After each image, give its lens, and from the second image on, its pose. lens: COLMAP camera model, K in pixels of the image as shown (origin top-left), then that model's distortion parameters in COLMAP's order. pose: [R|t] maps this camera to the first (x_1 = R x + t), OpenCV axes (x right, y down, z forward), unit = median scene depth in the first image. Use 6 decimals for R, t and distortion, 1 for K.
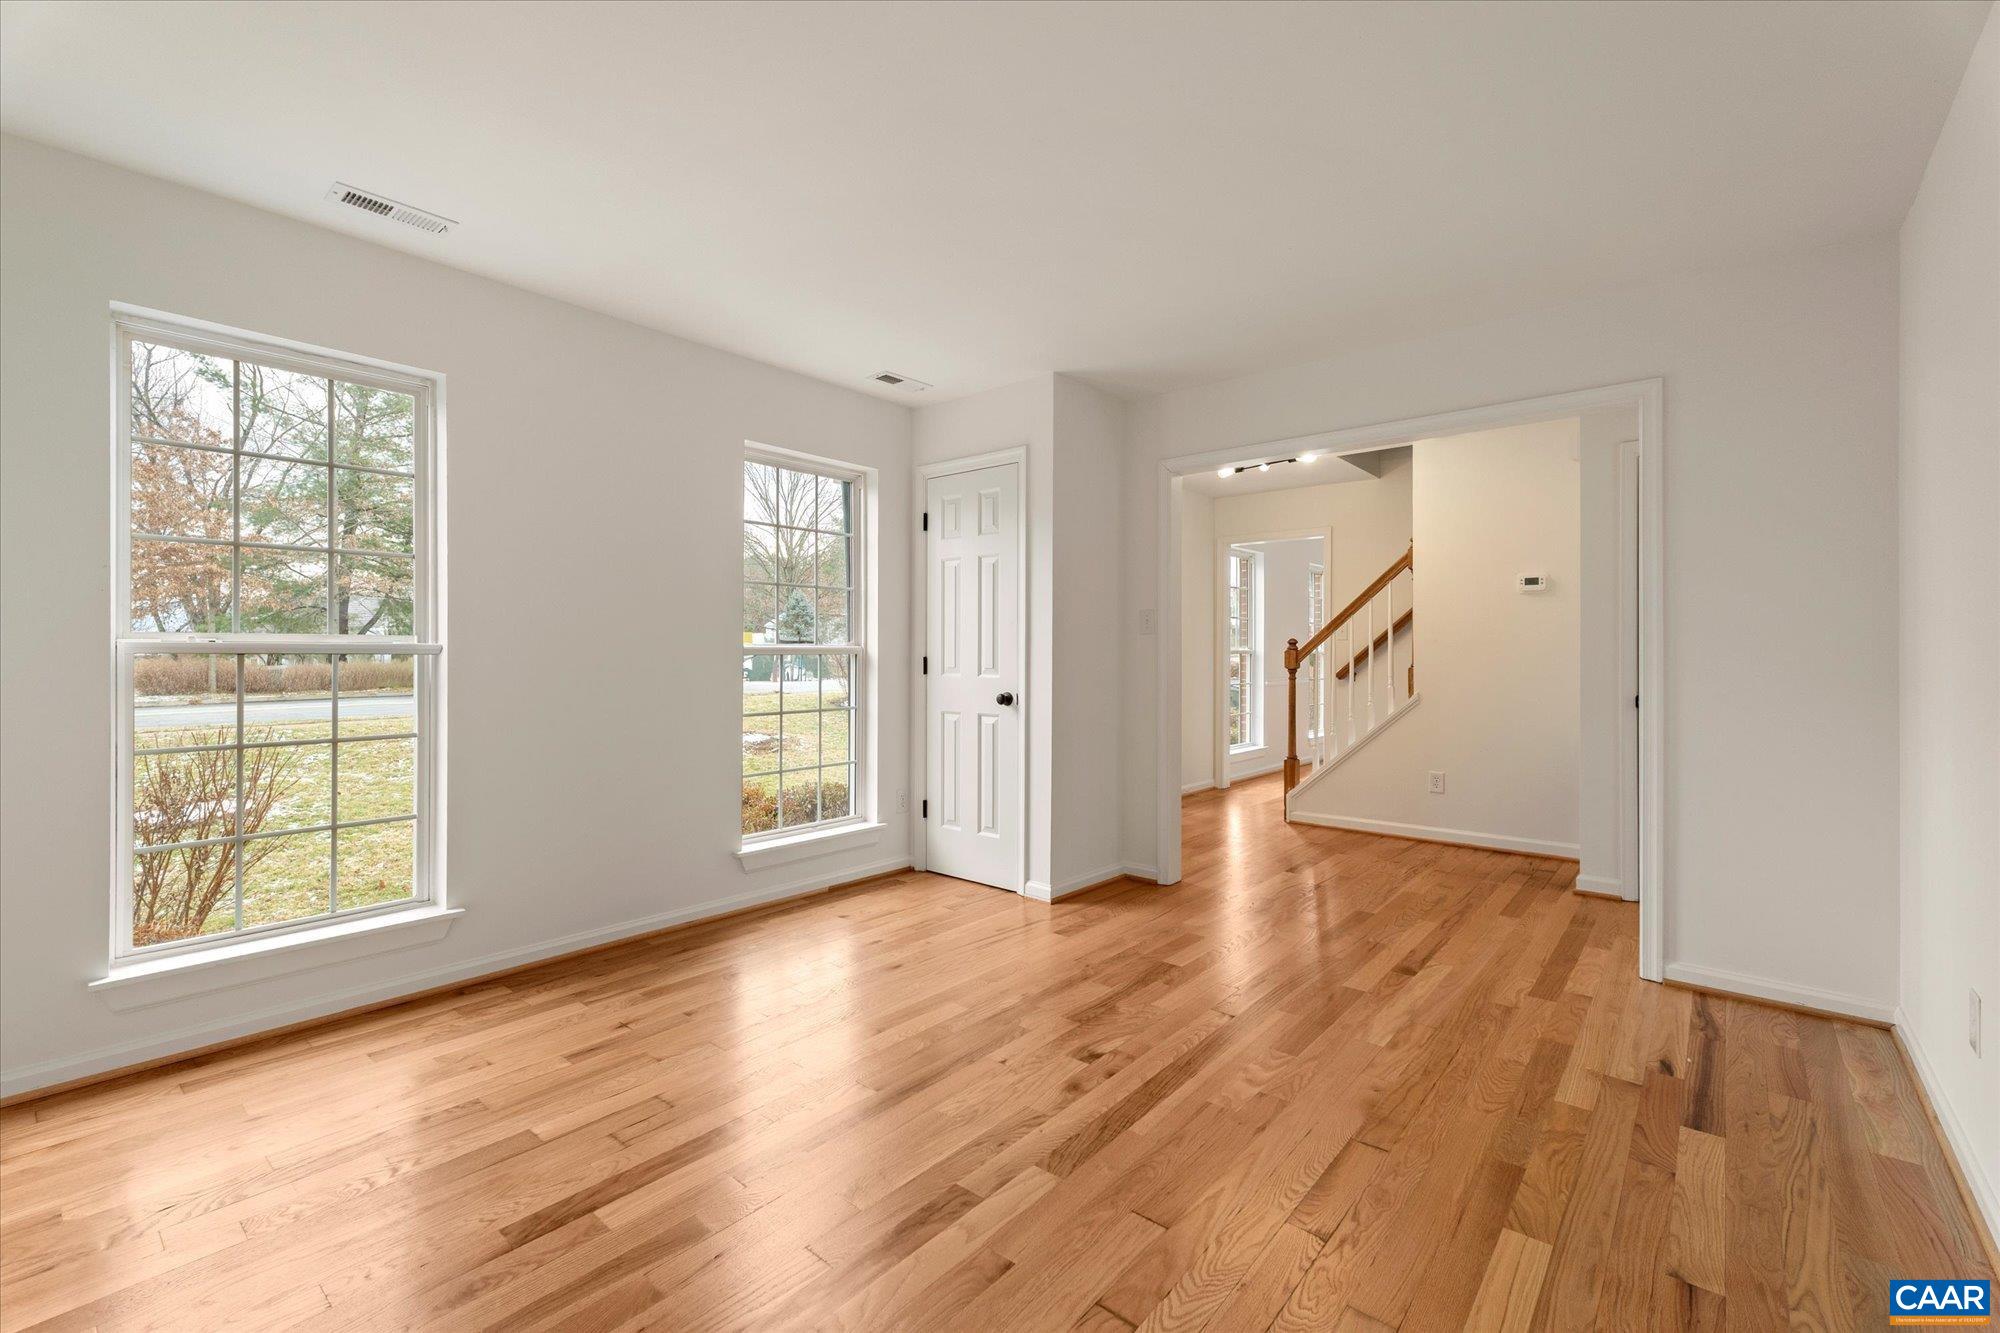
lens RADIAL K [[847.5, 0, 1000.0], [0, 847.5, 666.5], [0, 0, 1]] dist [0.003684, -0.000037]
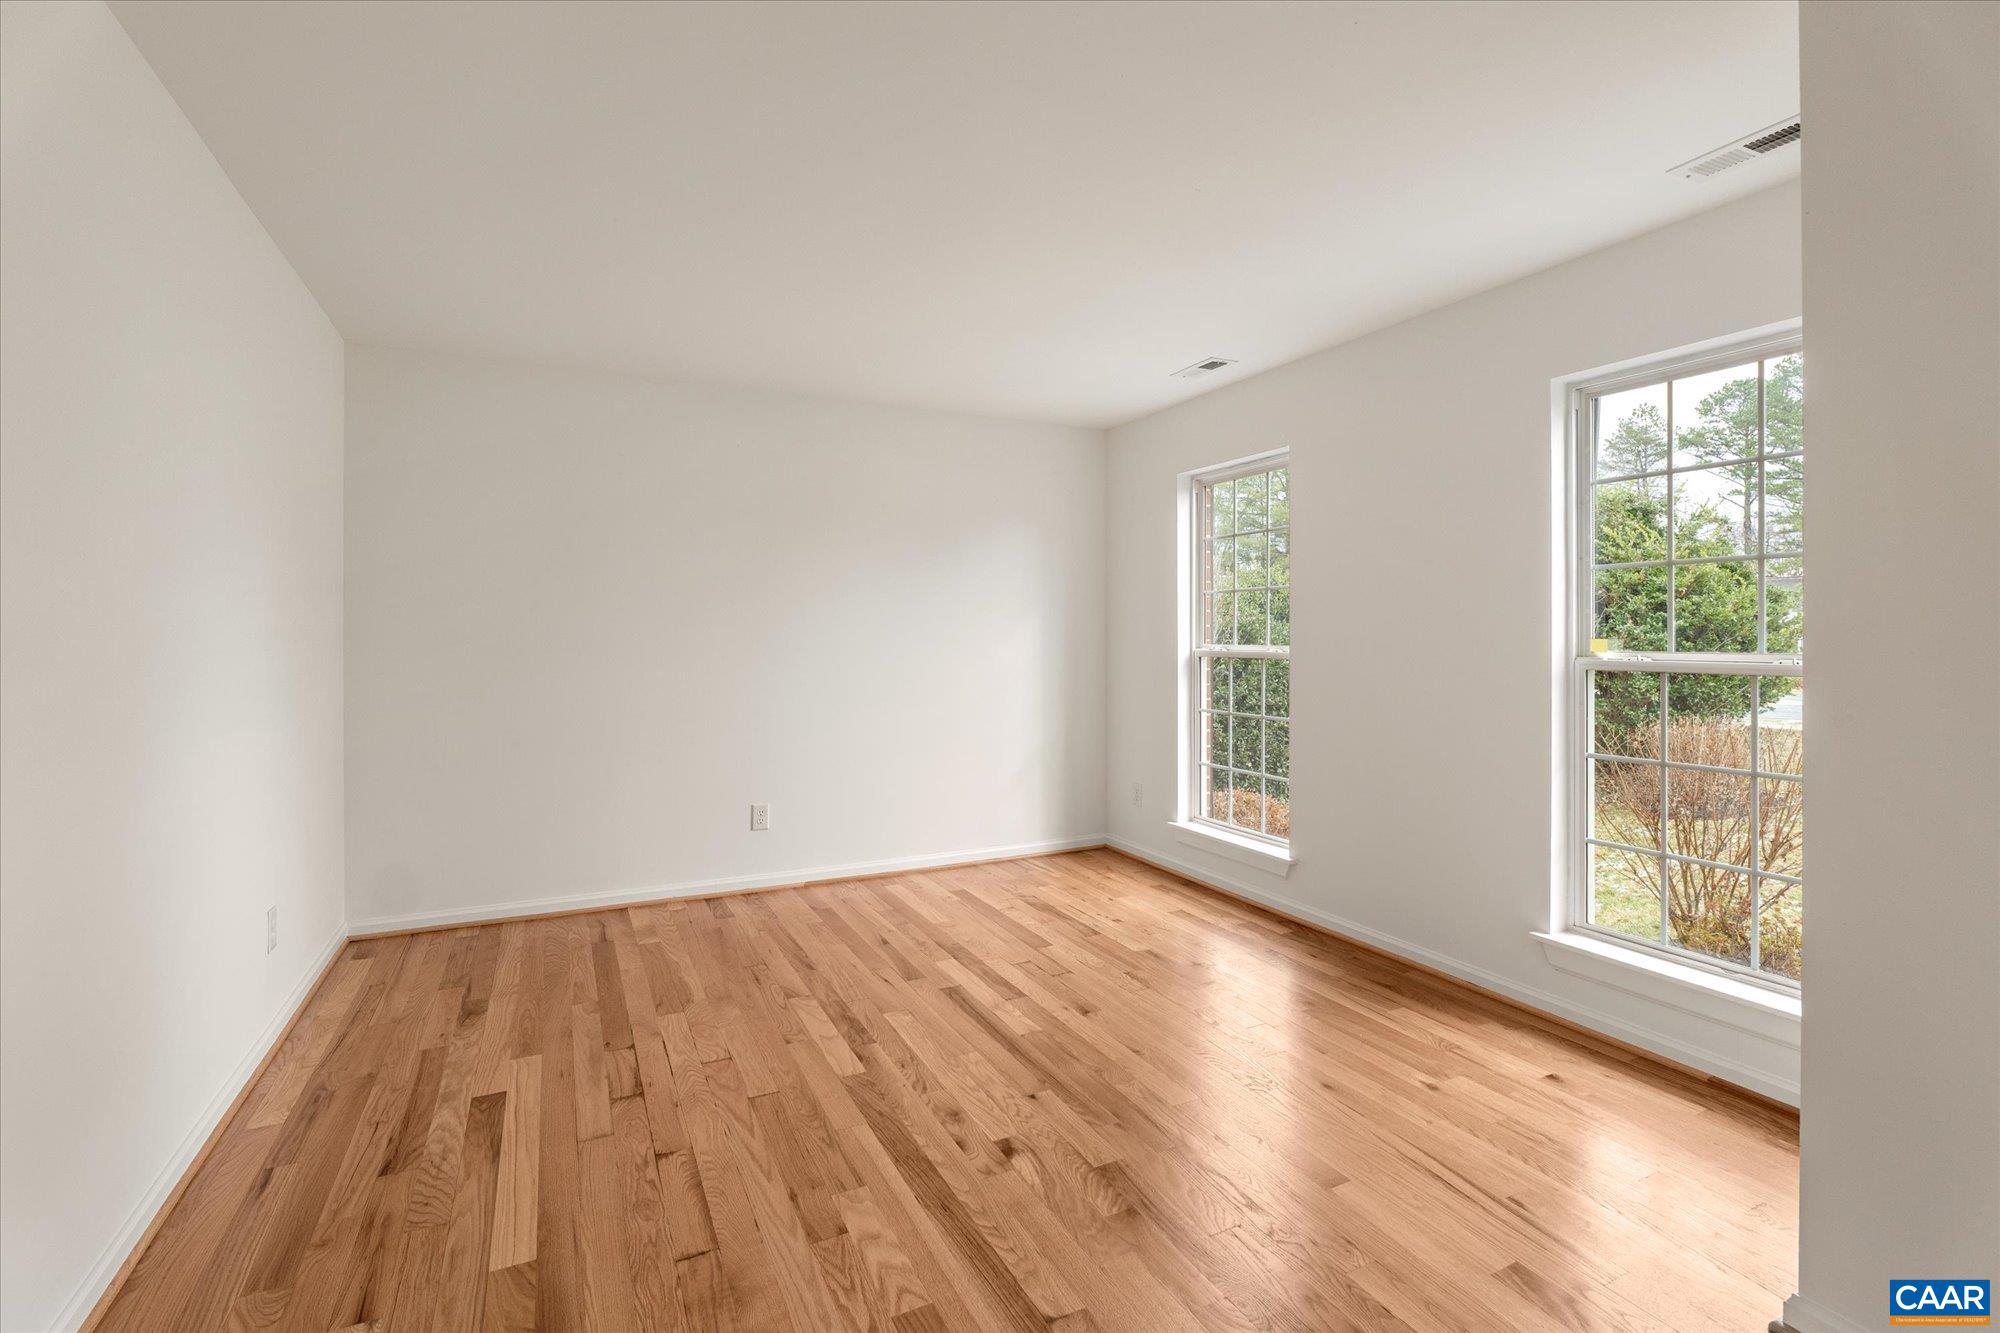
lens RADIAL K [[912.4, 0, 1001.9], [0, 912.4, 631.2], [0, 0, 1]] dist [0.002081, -0.000064]
pose [[-0.398223, -0.003915, -0.917280, 1.068808], [-0.014467, 0.999893, 0.002013, -0.073735], [0.917175, 0.014072, -0.398237, 1.505120]]
